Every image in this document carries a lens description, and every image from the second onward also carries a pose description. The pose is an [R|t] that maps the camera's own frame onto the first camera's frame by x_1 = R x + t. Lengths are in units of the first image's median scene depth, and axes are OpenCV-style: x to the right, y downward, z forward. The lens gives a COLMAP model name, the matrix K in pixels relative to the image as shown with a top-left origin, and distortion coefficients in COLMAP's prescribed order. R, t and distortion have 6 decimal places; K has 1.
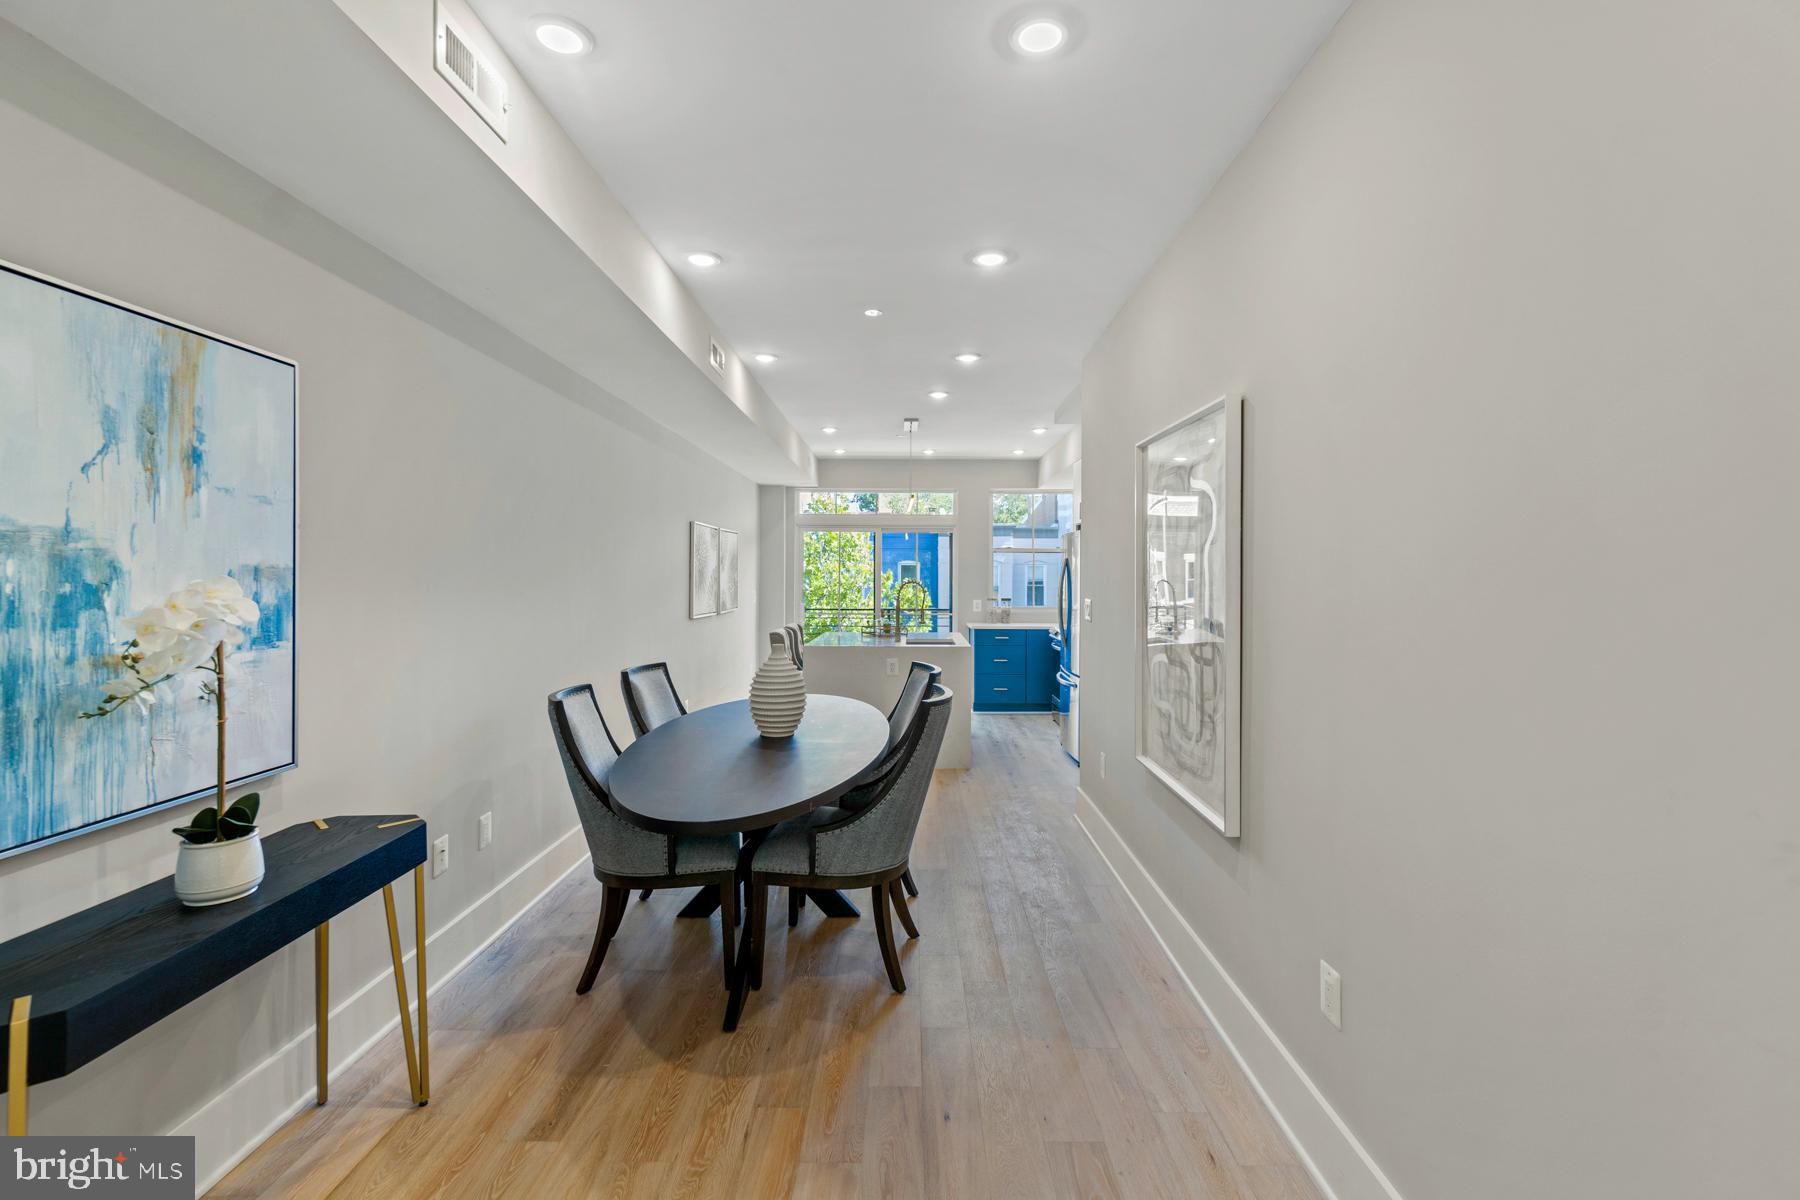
lens RADIAL K [[799.9, 0, 911.2], [0, 799.9, 583.0], [0, 0, 1]] dist [0.000472, -0.000170]
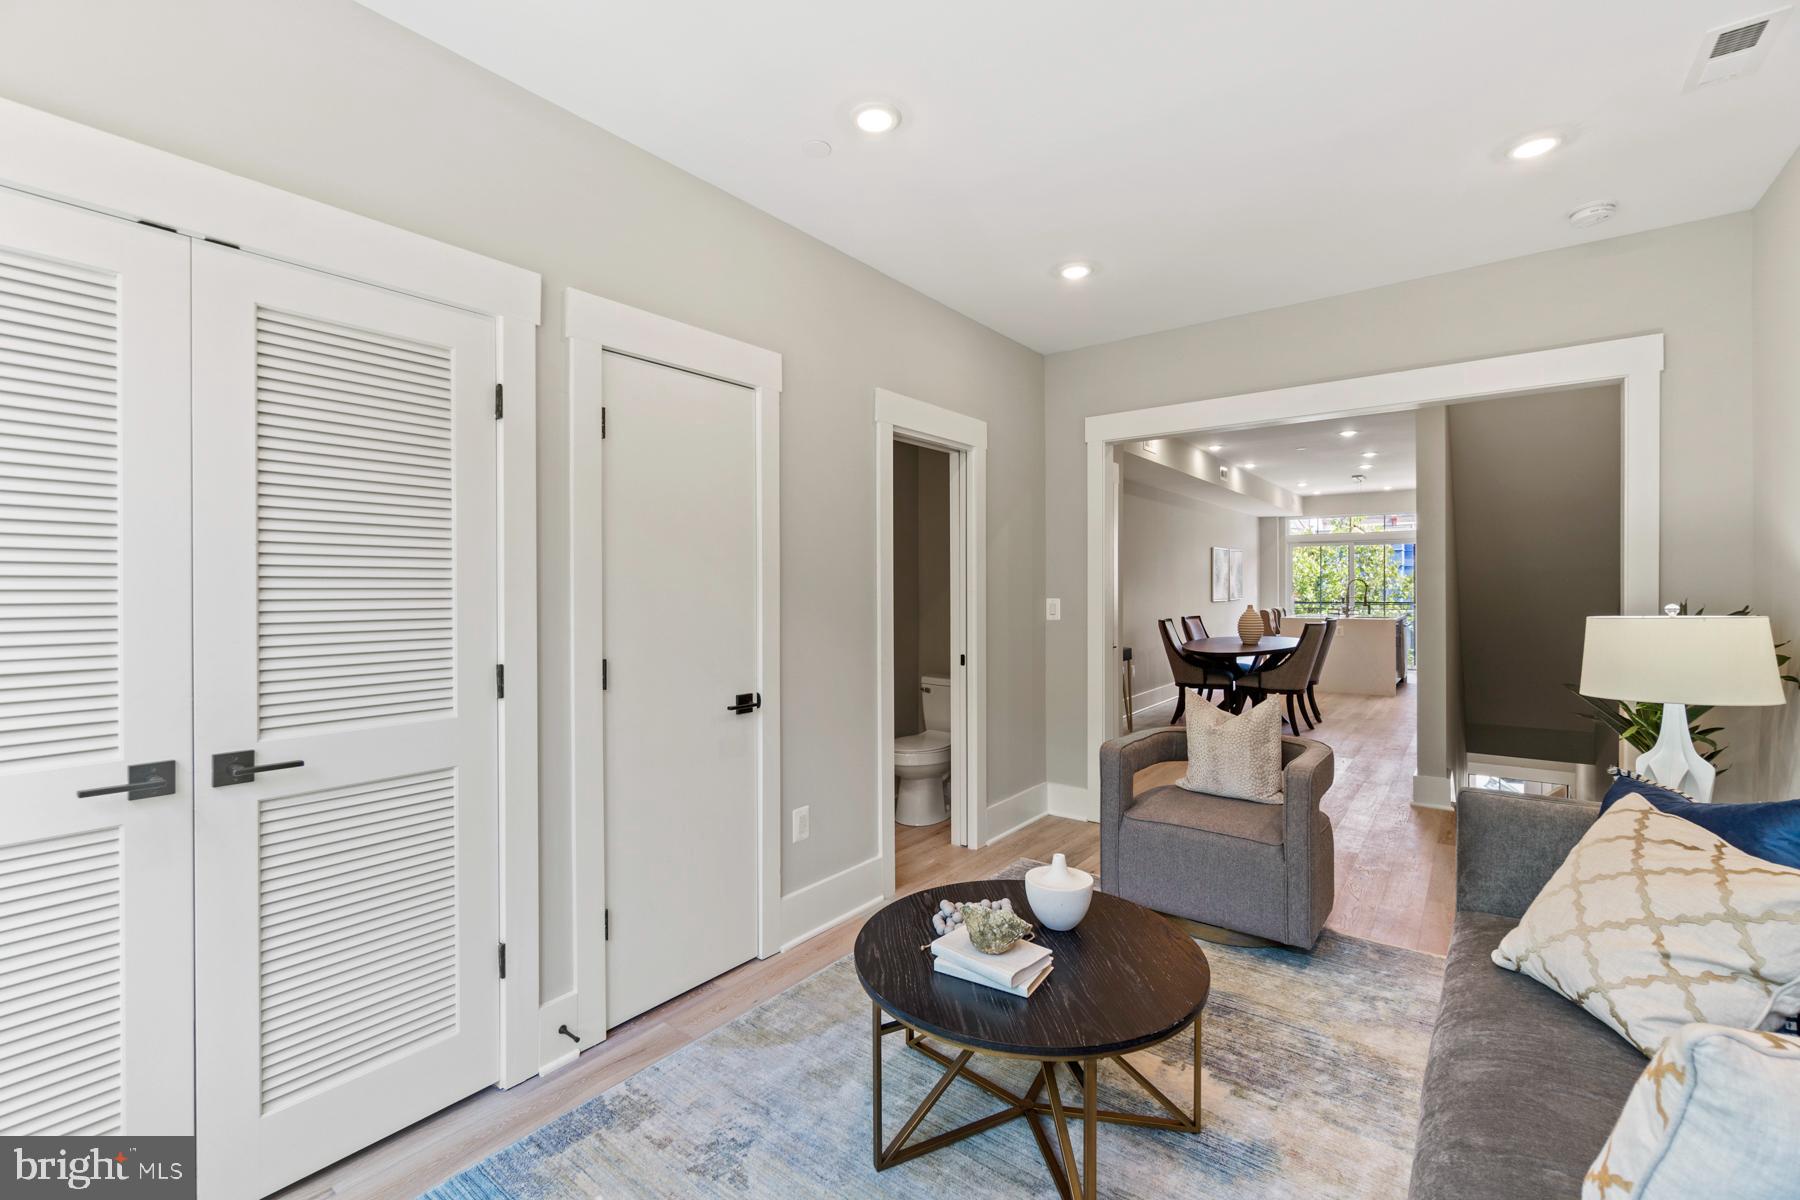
lens RADIAL K [[799.9, 0, 911.2], [0, 799.9, 583.0], [0, 0, 1]] dist [0.000472, -0.000170]
pose [[0.806980, -0.008724, -0.590515, 0.228243], [0.002998, 0.999939, -0.010676, 0.019874], [0.590571, 0.006845, 0.806956, -0.810167]]
